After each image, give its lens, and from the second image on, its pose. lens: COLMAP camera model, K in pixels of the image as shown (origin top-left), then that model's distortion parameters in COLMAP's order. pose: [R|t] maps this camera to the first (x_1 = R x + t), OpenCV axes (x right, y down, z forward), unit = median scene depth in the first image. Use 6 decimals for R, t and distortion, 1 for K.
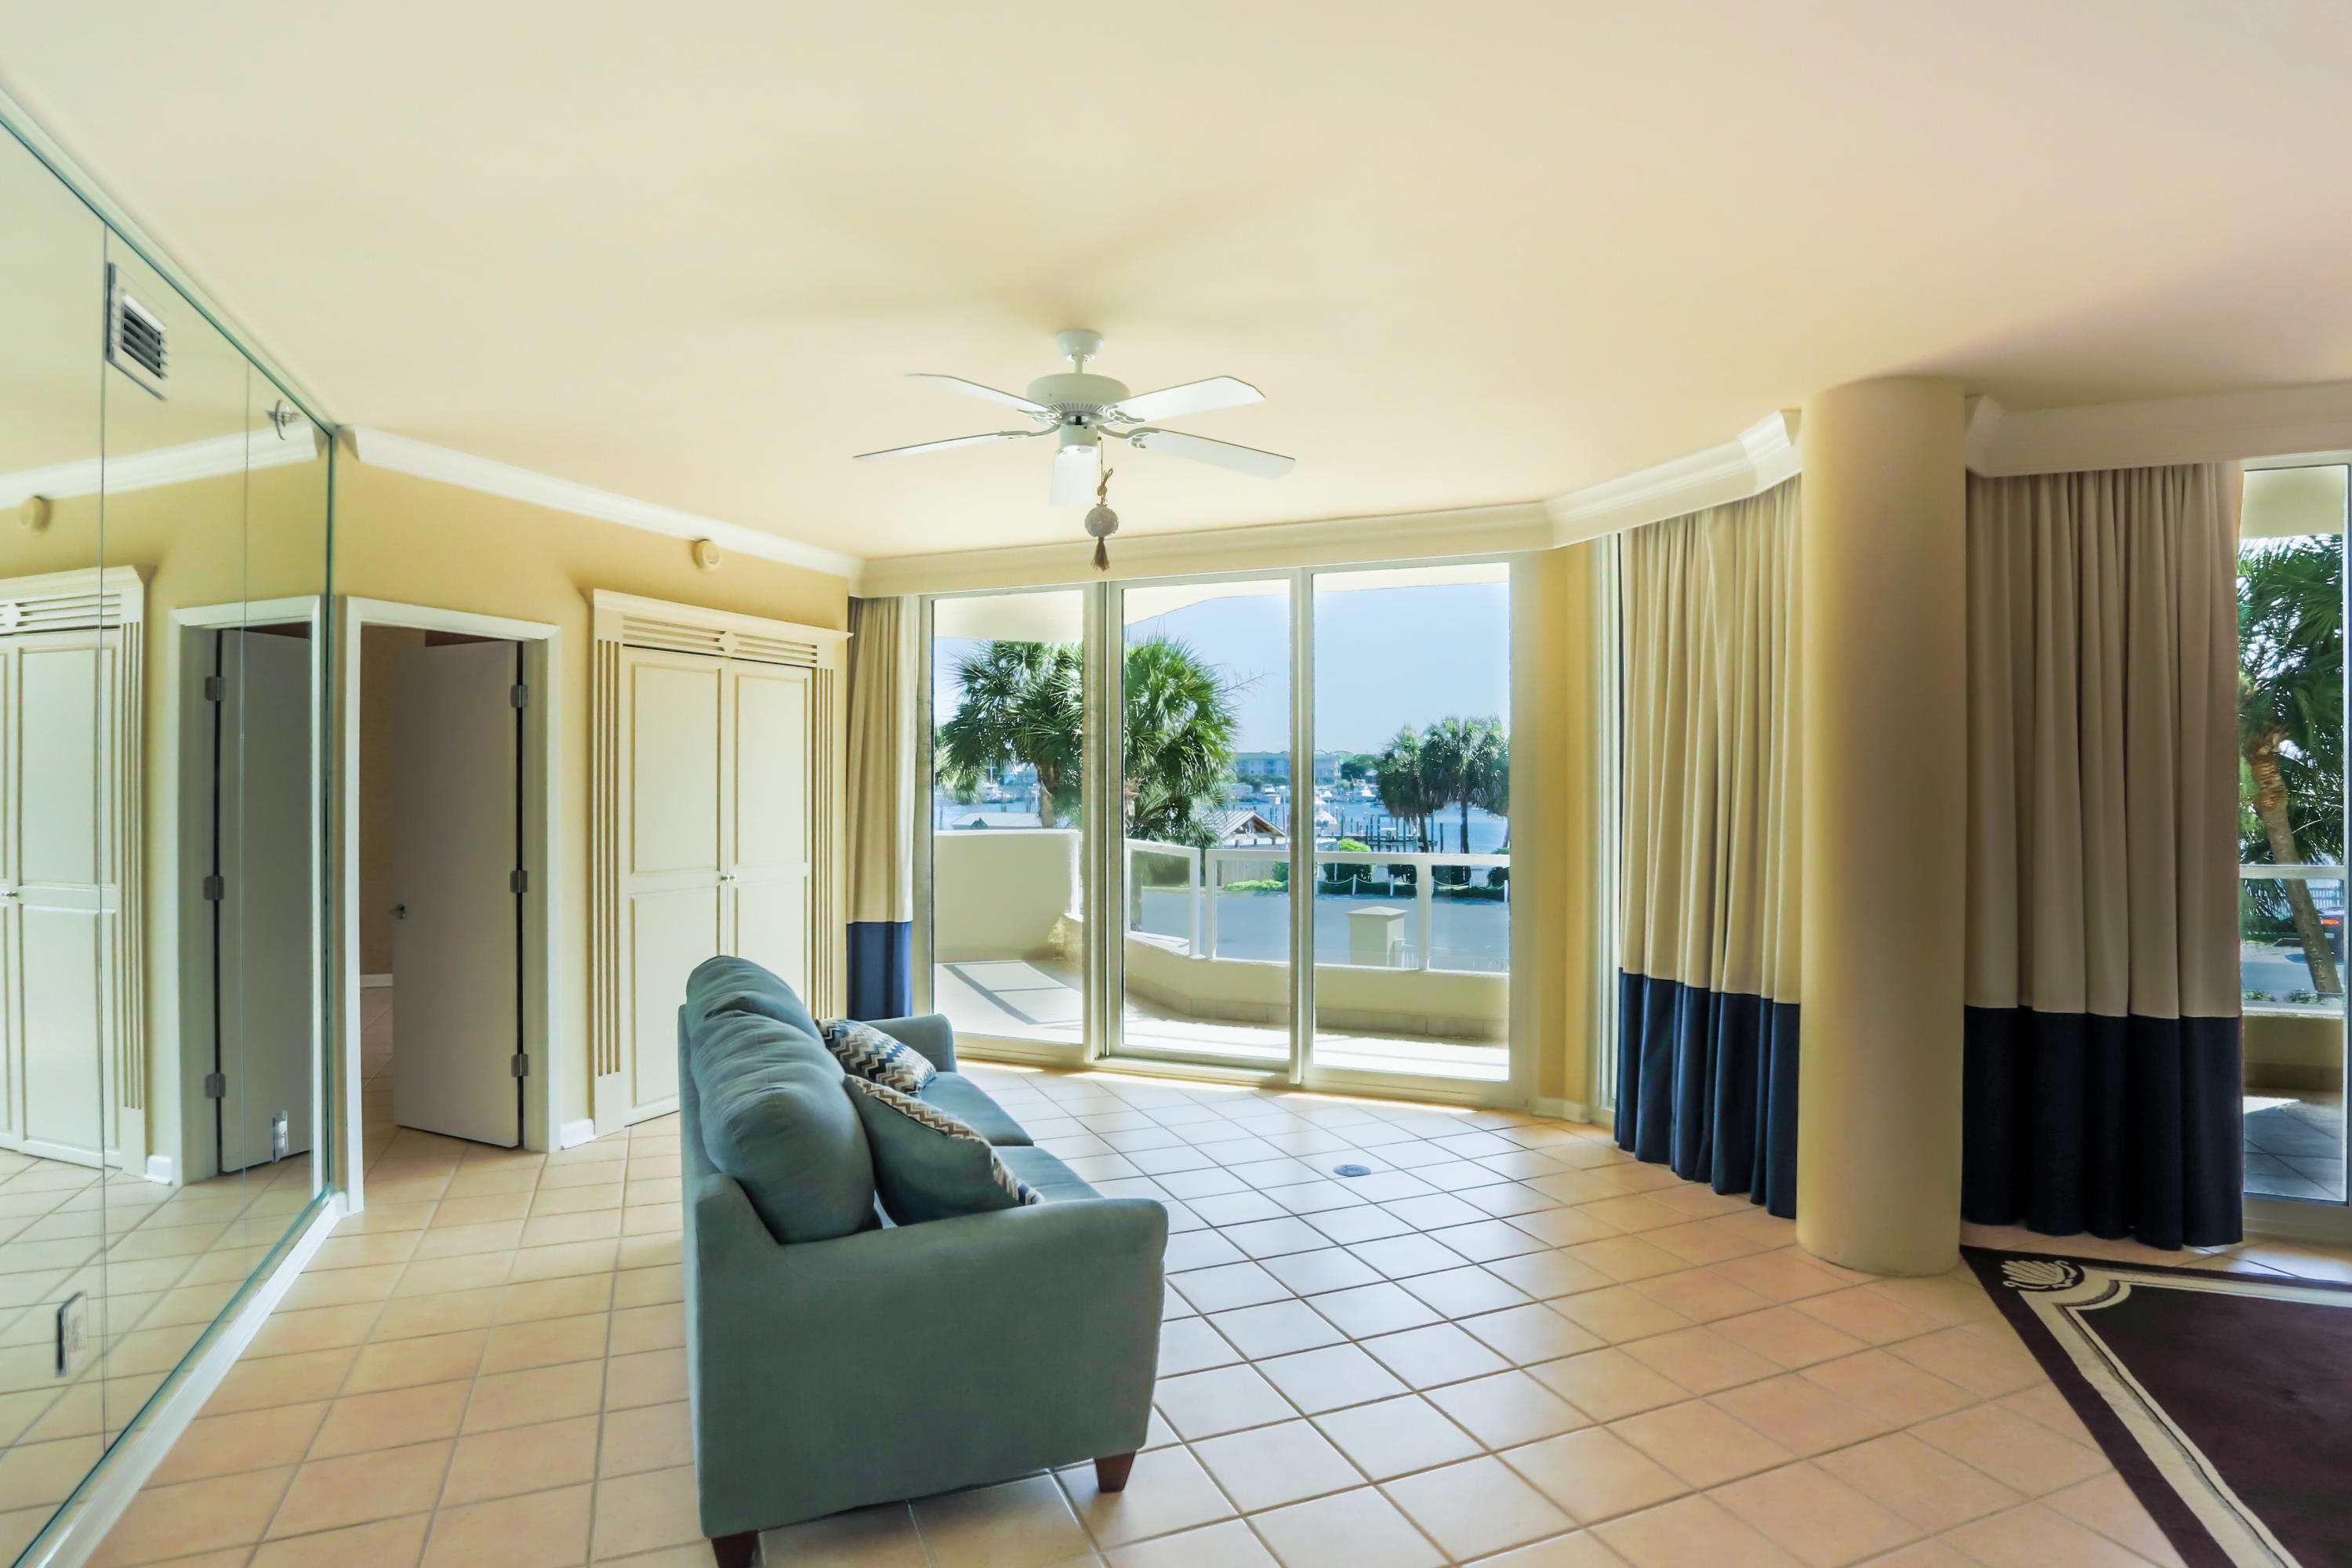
lens RADIAL K [[1241.3, 0, 1182.1], [0, 1241.3, 787.2], [0, 0, 1]] dist [-0.065992, 0.026797]
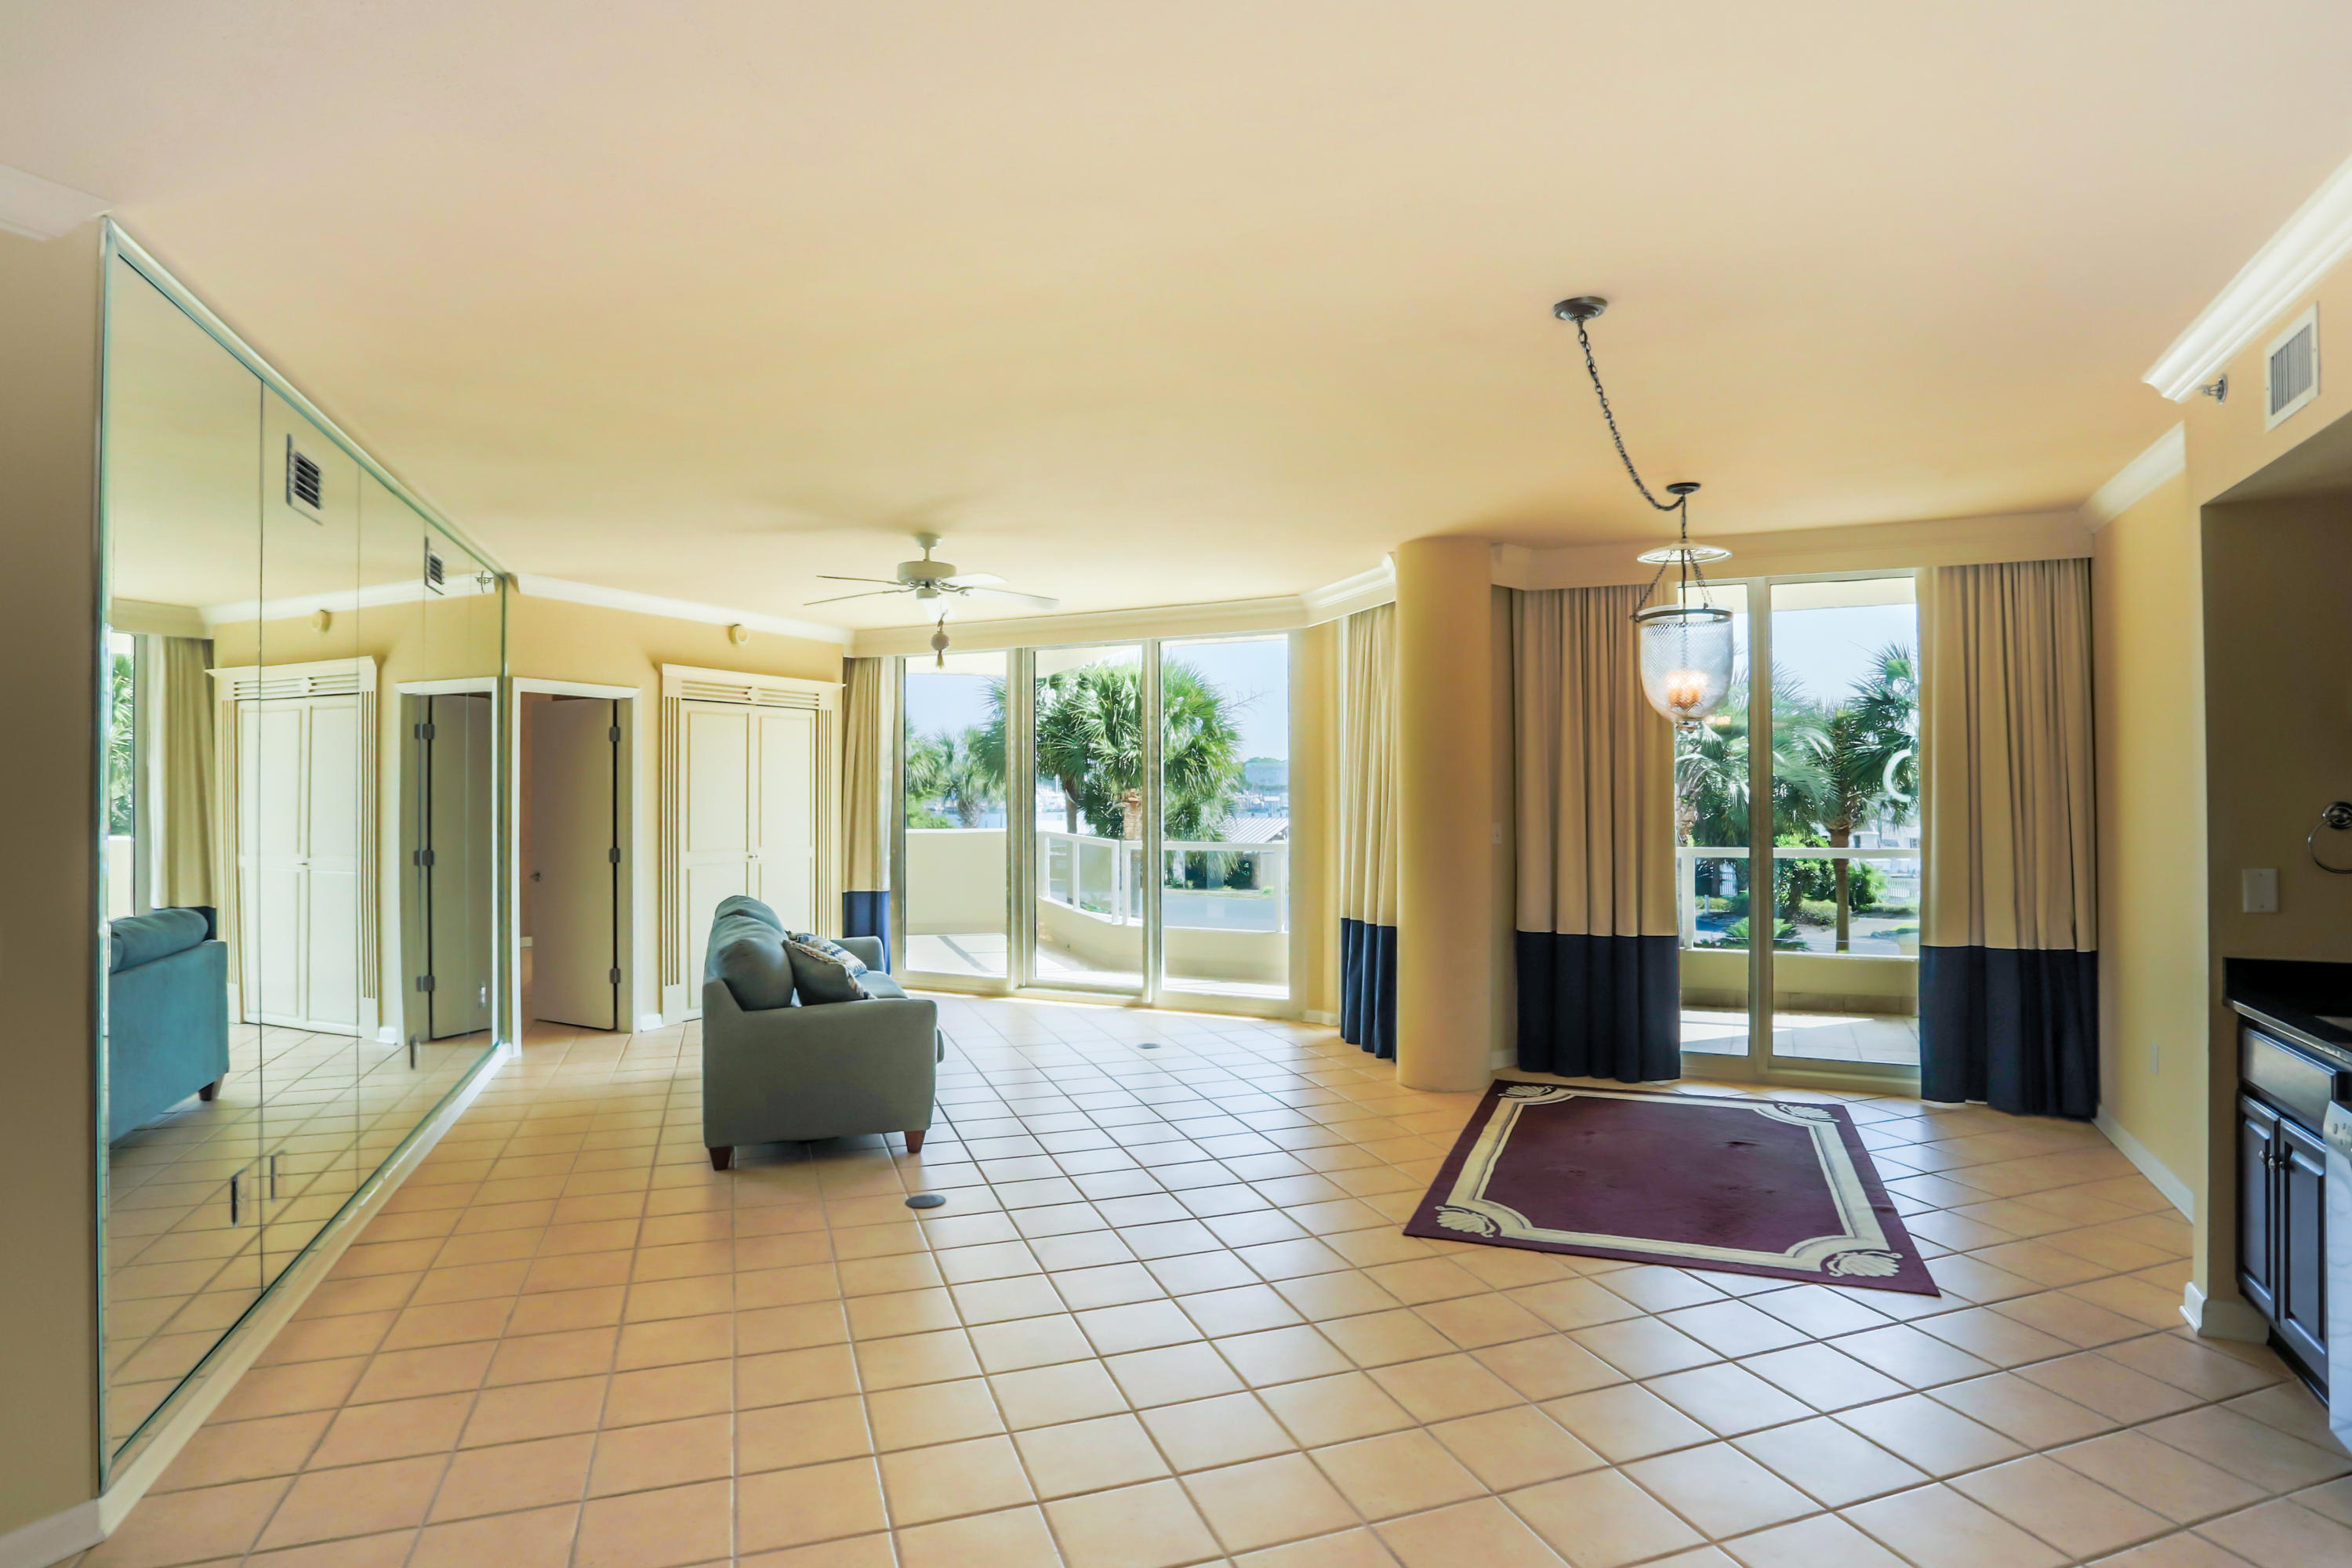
lens RADIAL K [[1241.3, 0, 1185.8], [0, 1241.3, 784.5], [0, 0, 1]] dist [-0.065992, 0.026797]
pose [[0.998721, -0.004623, -0.050345, 0.261596], [0.004138, 0.999944, -0.009734, 0.005675], [0.050387, 0.009513, 0.998684, -0.523038]]
